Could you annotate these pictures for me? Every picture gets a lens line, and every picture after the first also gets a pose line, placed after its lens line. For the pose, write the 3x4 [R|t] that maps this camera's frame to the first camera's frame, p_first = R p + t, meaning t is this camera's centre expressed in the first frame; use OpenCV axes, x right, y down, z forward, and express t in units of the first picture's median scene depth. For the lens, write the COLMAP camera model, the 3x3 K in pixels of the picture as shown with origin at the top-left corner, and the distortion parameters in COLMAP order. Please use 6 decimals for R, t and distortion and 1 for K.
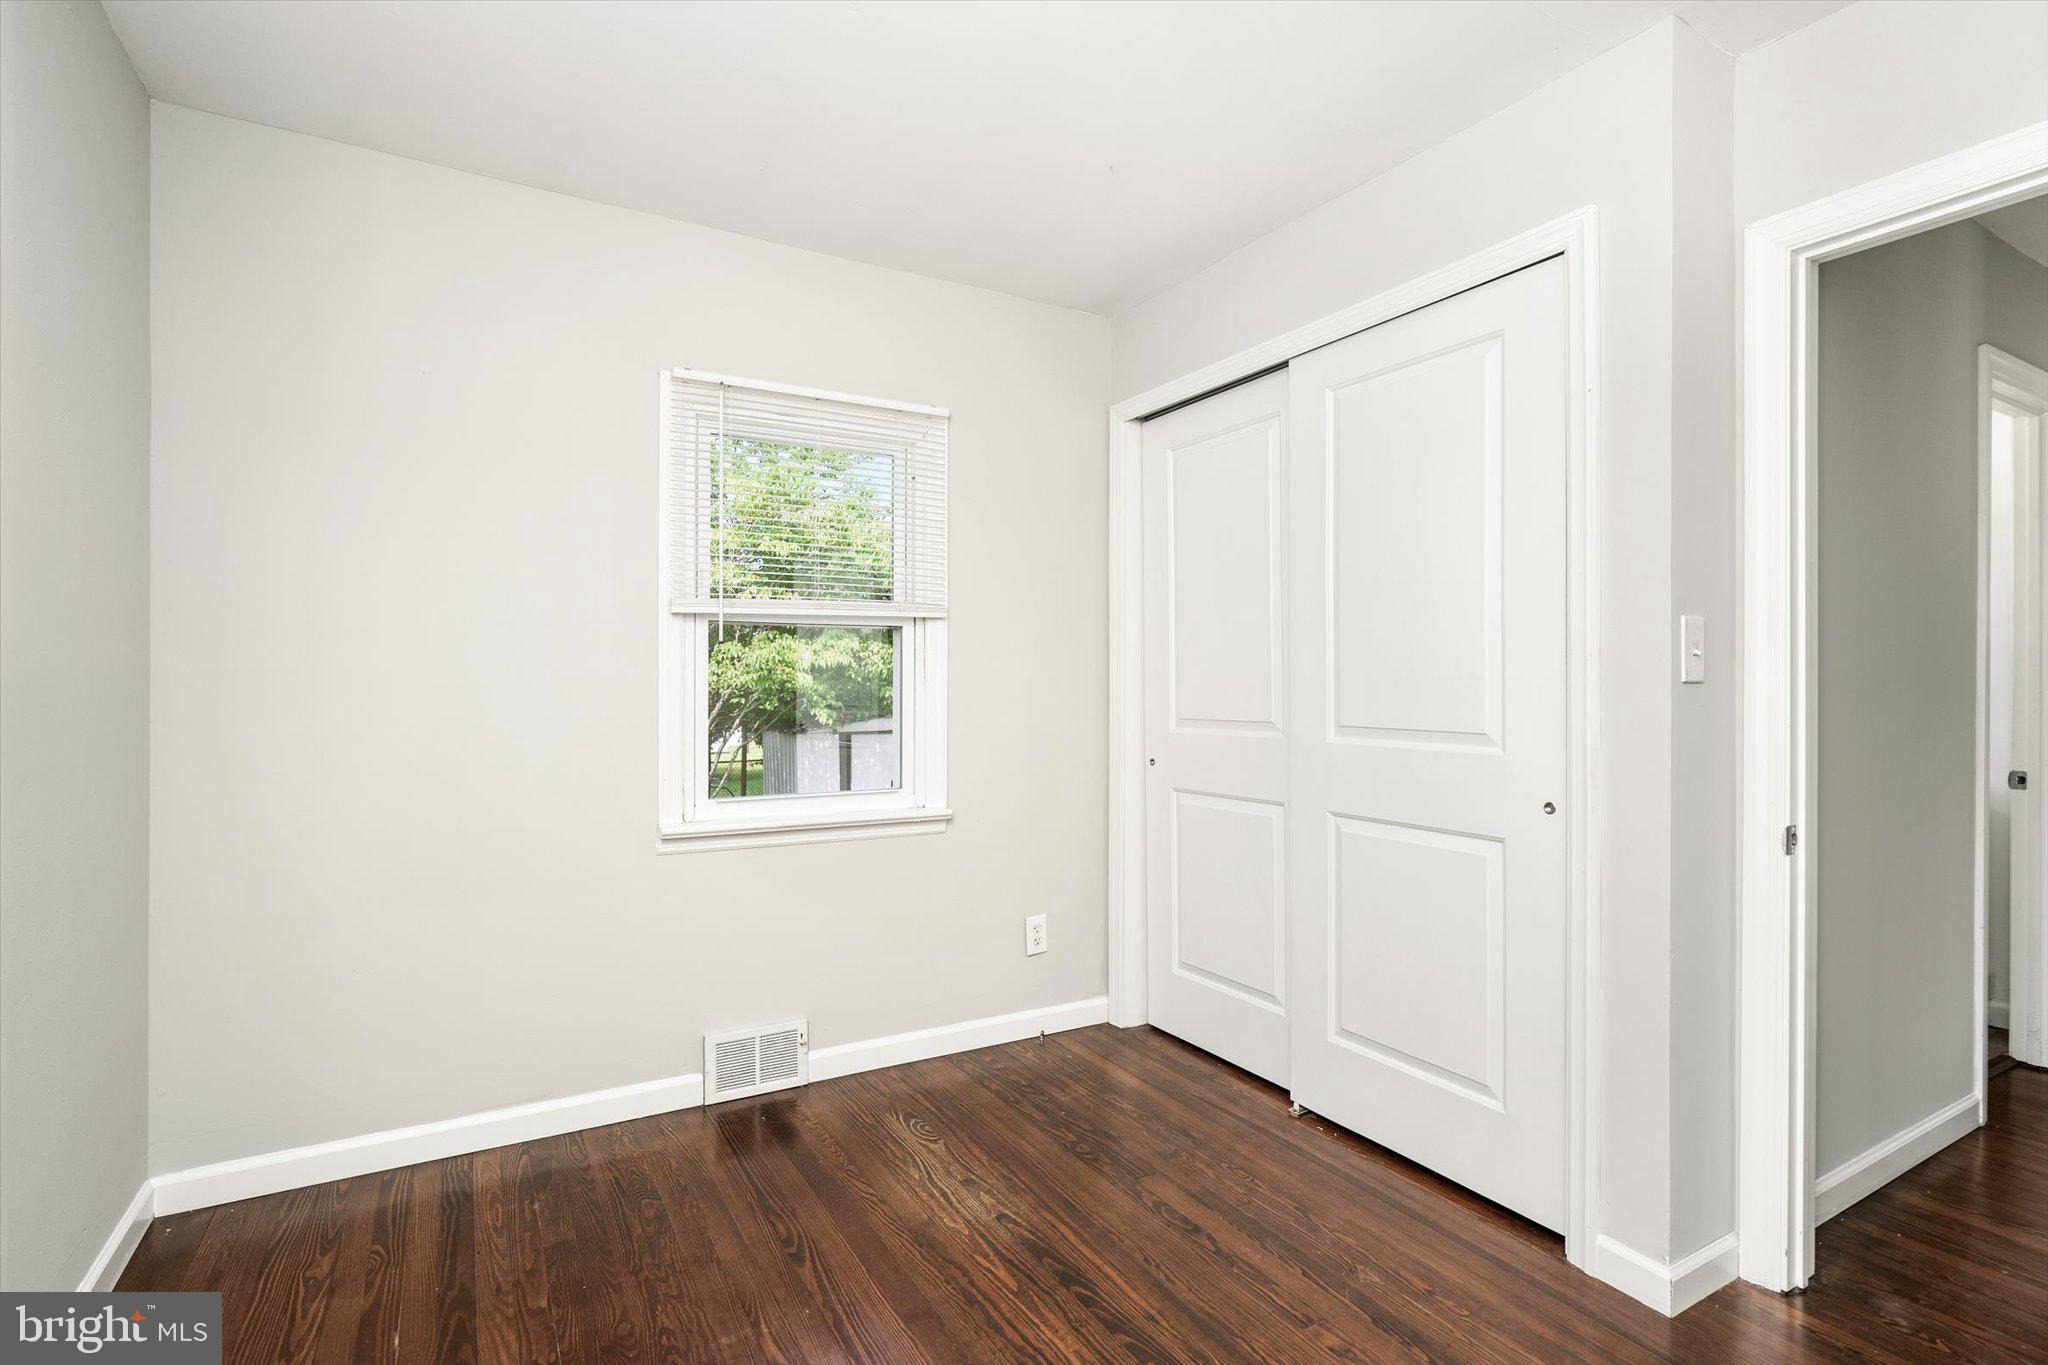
lens RADIAL K [[954.1, 0, 1042.2], [0, 954.1, 687.1], [0, 0, 1]] dist [0.000571, 0.000875]
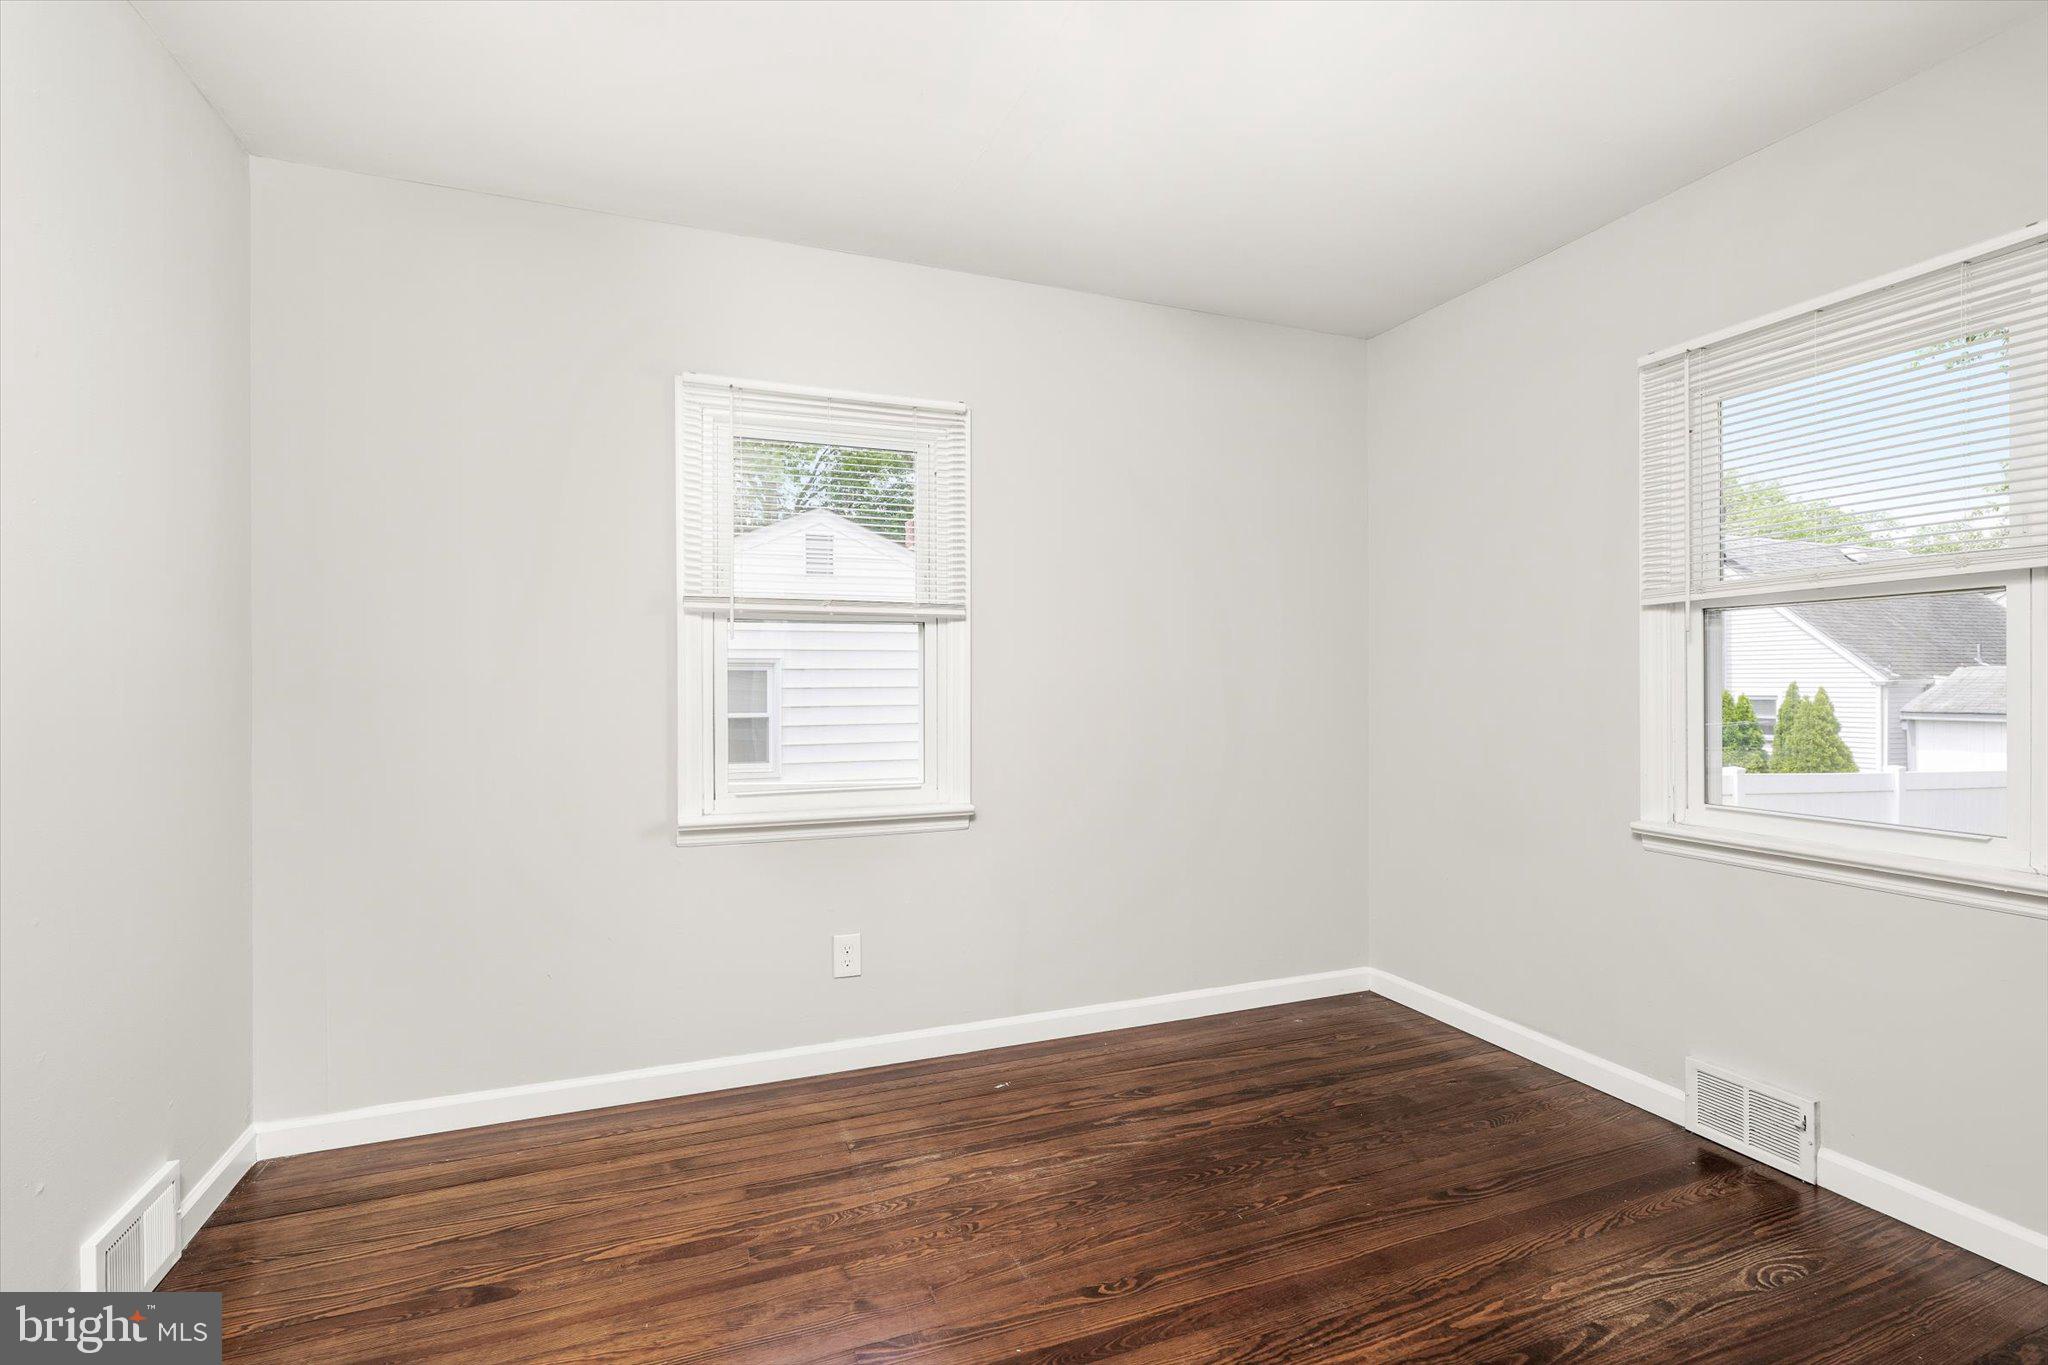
lens RADIAL K [[954.1, 0, 1042.2], [0, 954.1, 687.1], [0, 0, 1]] dist [0.000571, 0.000875]
pose [[-0.140250, 0.006408, -0.990095, 0.779476], [0.004007, 0.999975, 0.005904, -0.002872], [0.990108, -0.003140, -0.140272, 0.600464]]
